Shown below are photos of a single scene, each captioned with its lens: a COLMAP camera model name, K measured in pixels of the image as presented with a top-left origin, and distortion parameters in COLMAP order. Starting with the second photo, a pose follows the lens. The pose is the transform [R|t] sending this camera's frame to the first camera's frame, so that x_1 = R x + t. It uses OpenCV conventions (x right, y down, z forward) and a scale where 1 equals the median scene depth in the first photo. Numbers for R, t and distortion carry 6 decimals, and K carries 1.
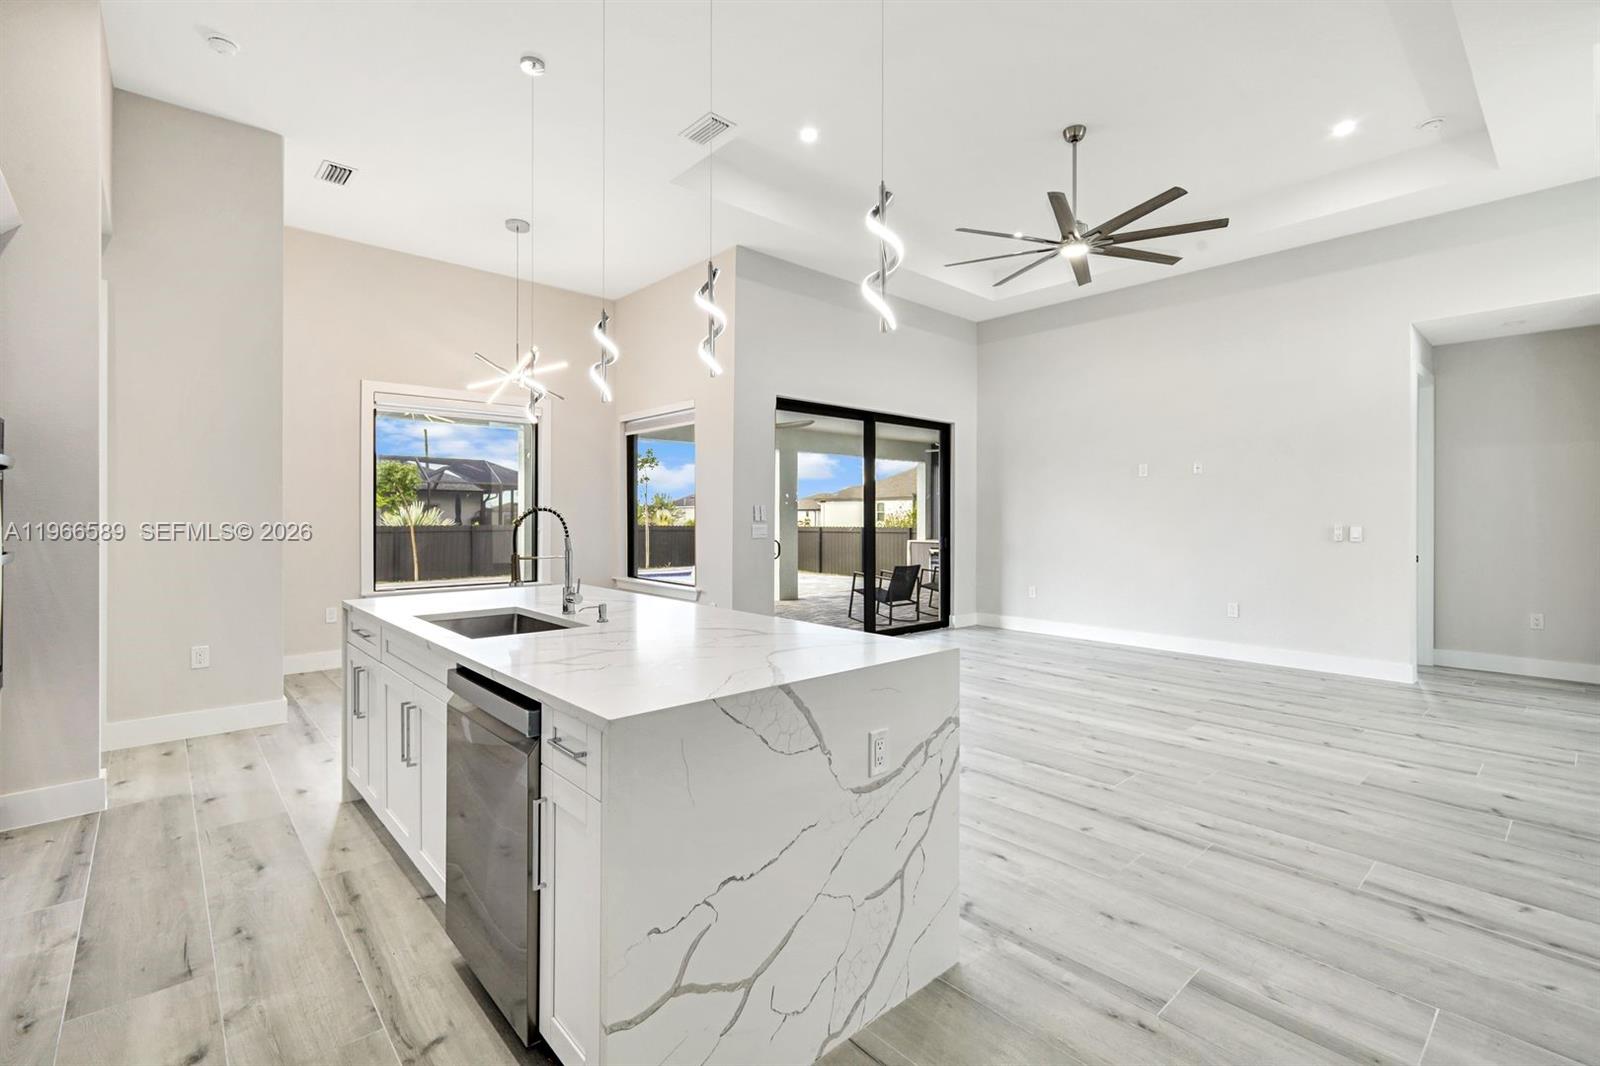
lens RADIAL K [[719.6, 0, 809.3], [0, 719.6, 515.0], [0, 0, 1]] dist [0.001595, 0.000407]
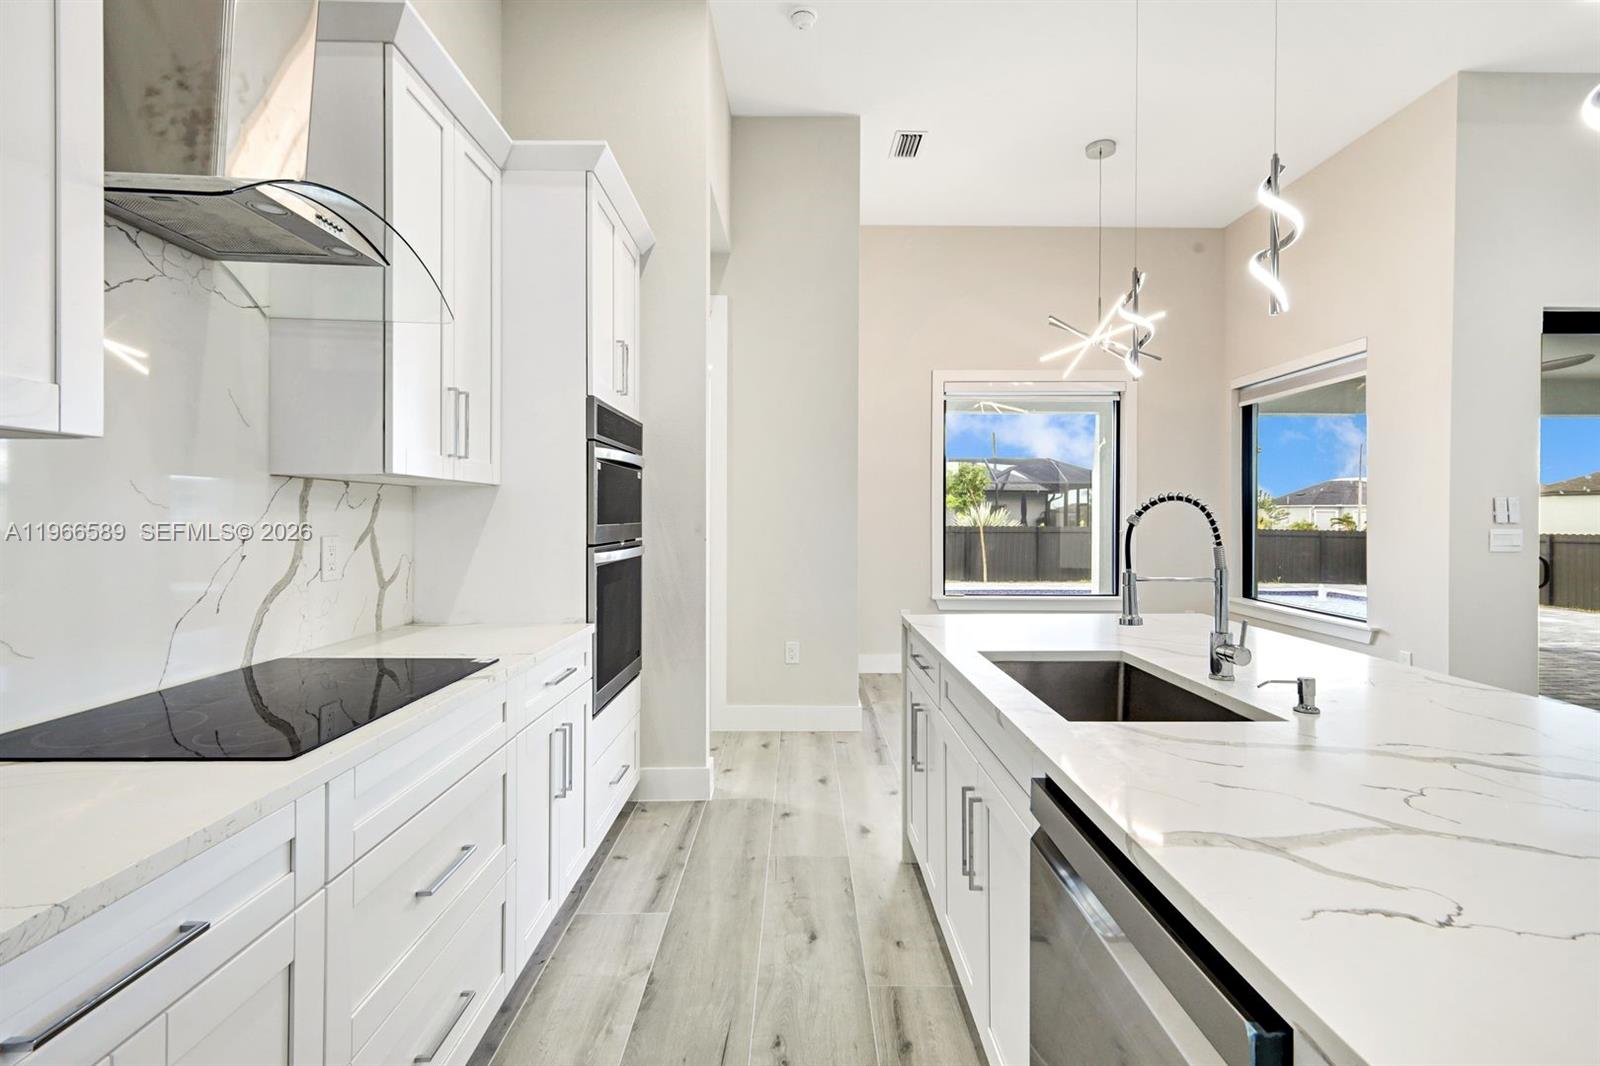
lens RADIAL K [[759.3, 0, 805.2], [0, 759.3, 516.2], [0, 0, 1]] dist [0.012733, 0.000116]
pose [[0.743362, 0.000547, -0.668890, -0.130146], [-0.000787, 1.000000, -0.000058, 0.005403], [0.668889, 0.000569, 0.743362, 0.242544]]
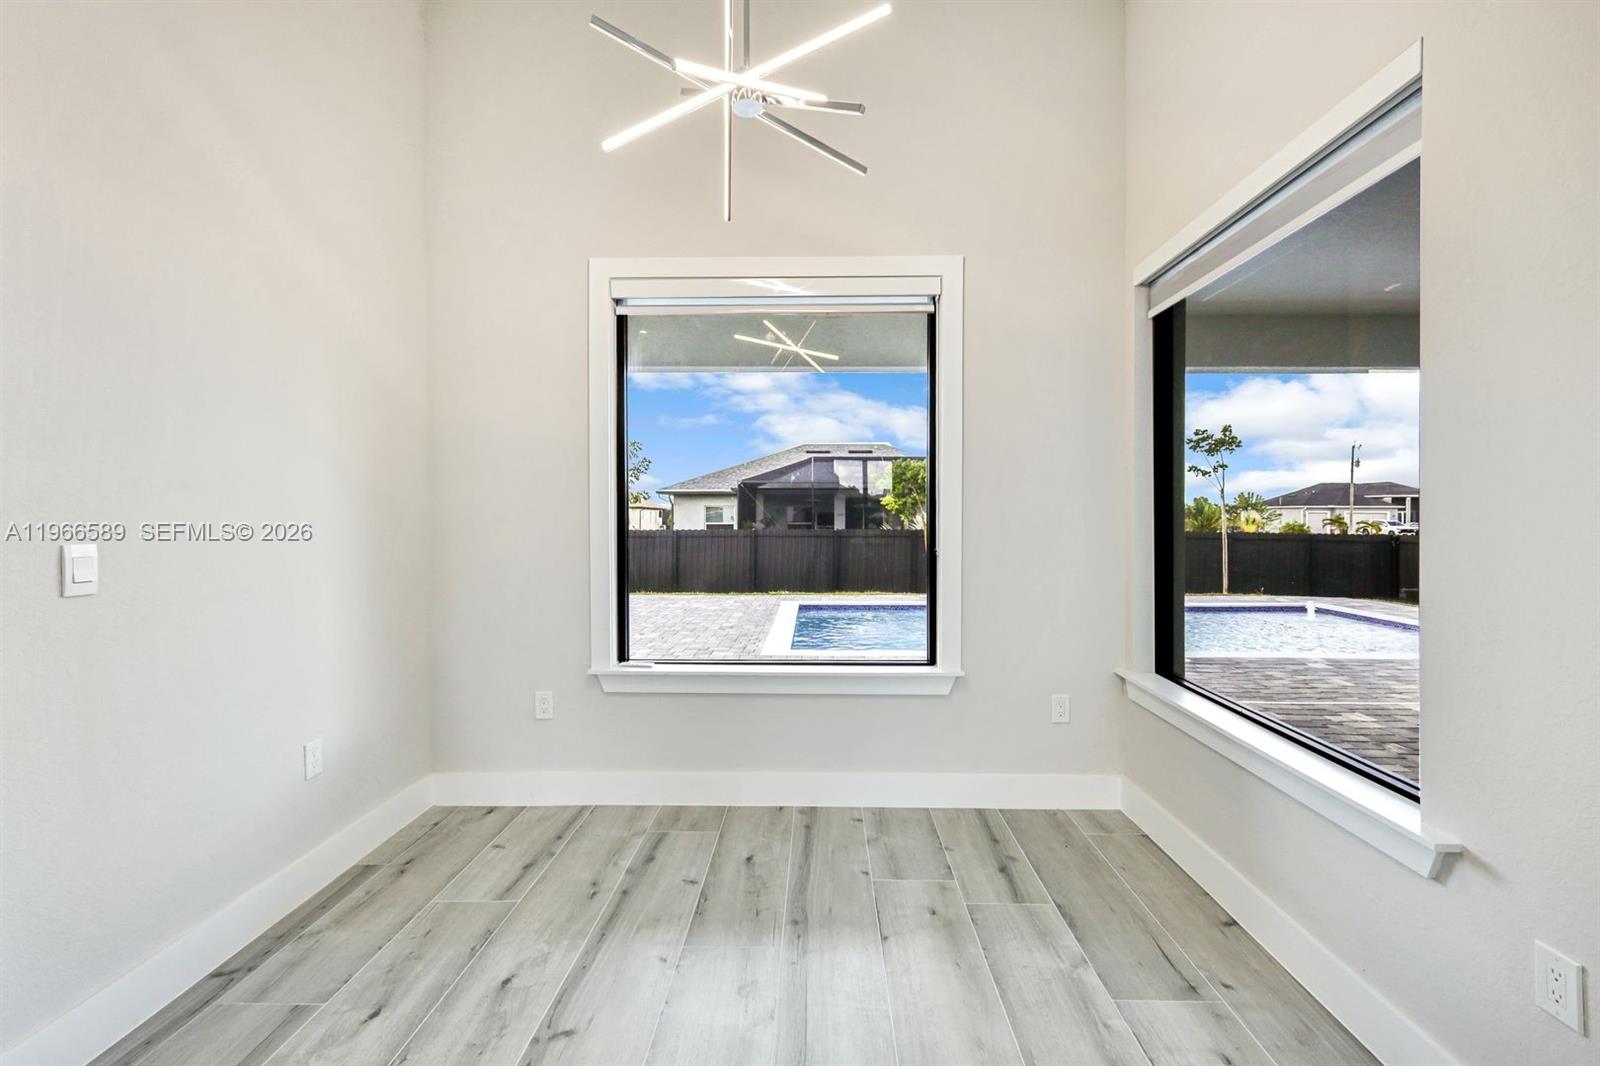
lens RADIAL K [[704.6, 0, 798.9], [0, 704.6, 522.9], [0, 0, 1]] dist [0.001570, 0.000230]
pose [[0.718810, 0.004314, -0.695194, -0.258111], [0.001019, 0.999973, 0.007260, -0.002943], [0.695206, -0.005927, 0.718786, 1.217231]]
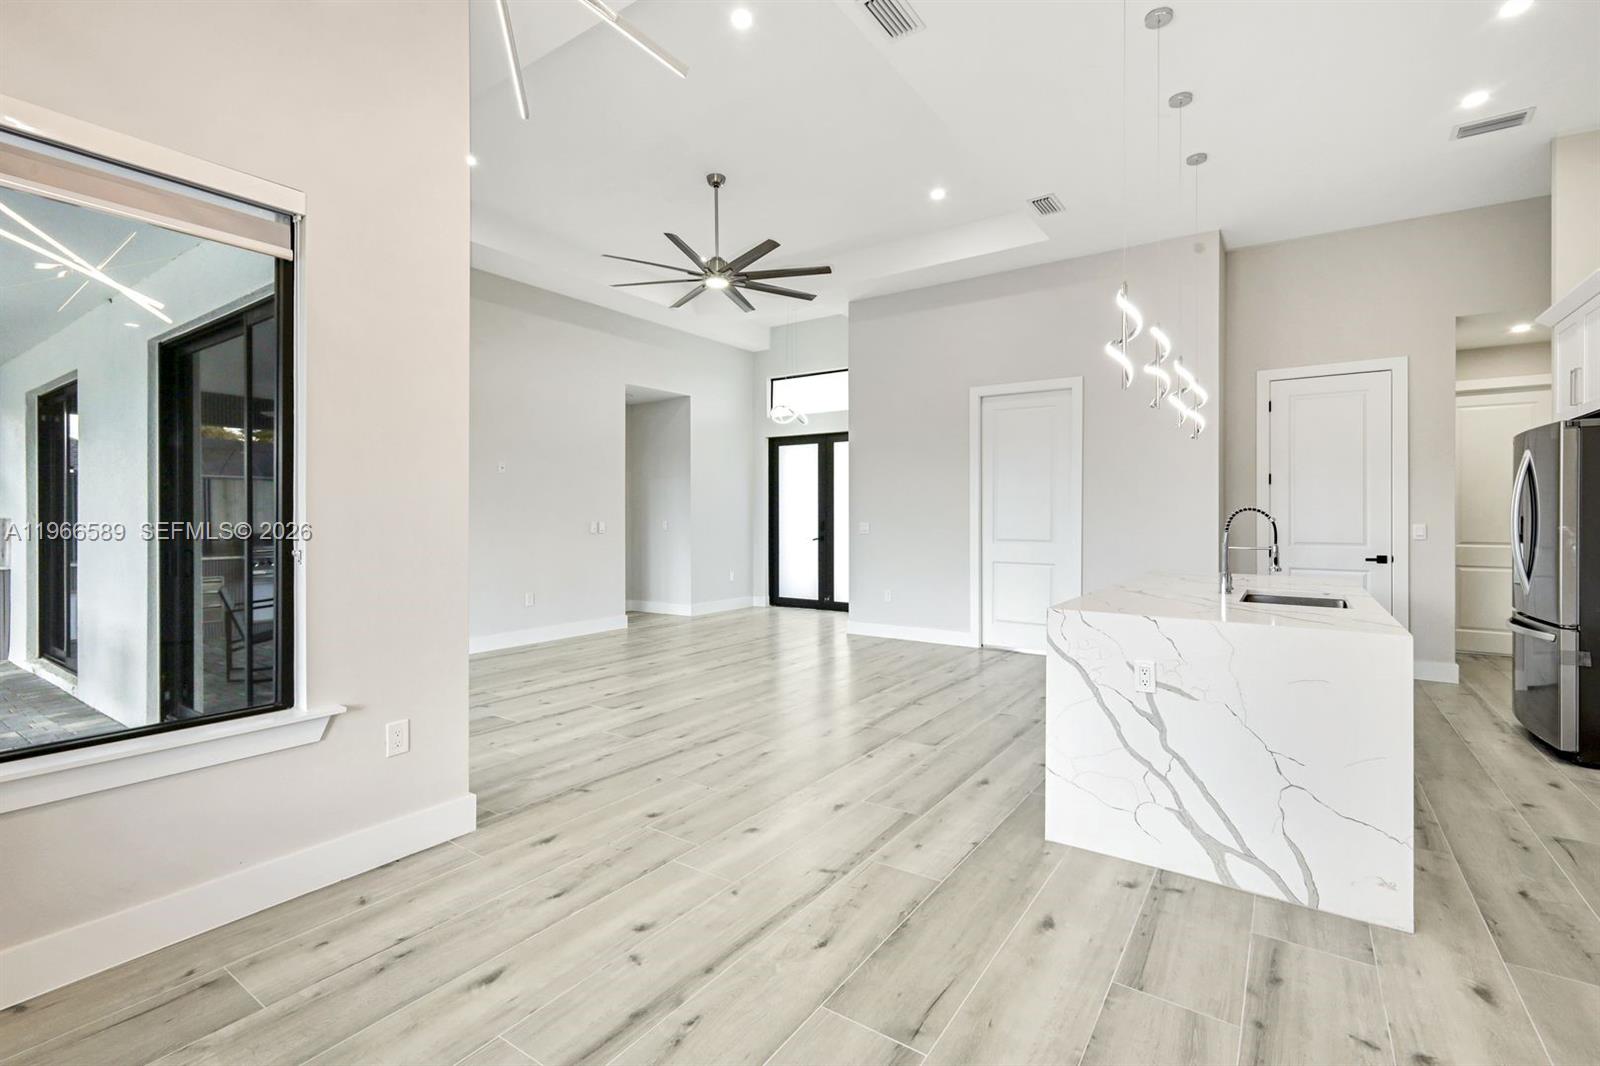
lens RADIAL K [[711.8, 0, 805.4], [0, 711.8, 517.7], [0, 0, 1]] dist [0.002268, 0.000079]
pose [[-0.227065, -0.005795, 0.973862, -1.013806], [-0.000161, 0.999983, 0.005913, -0.001567], [-0.973880, 0.001186, -0.227062, 1.480300]]
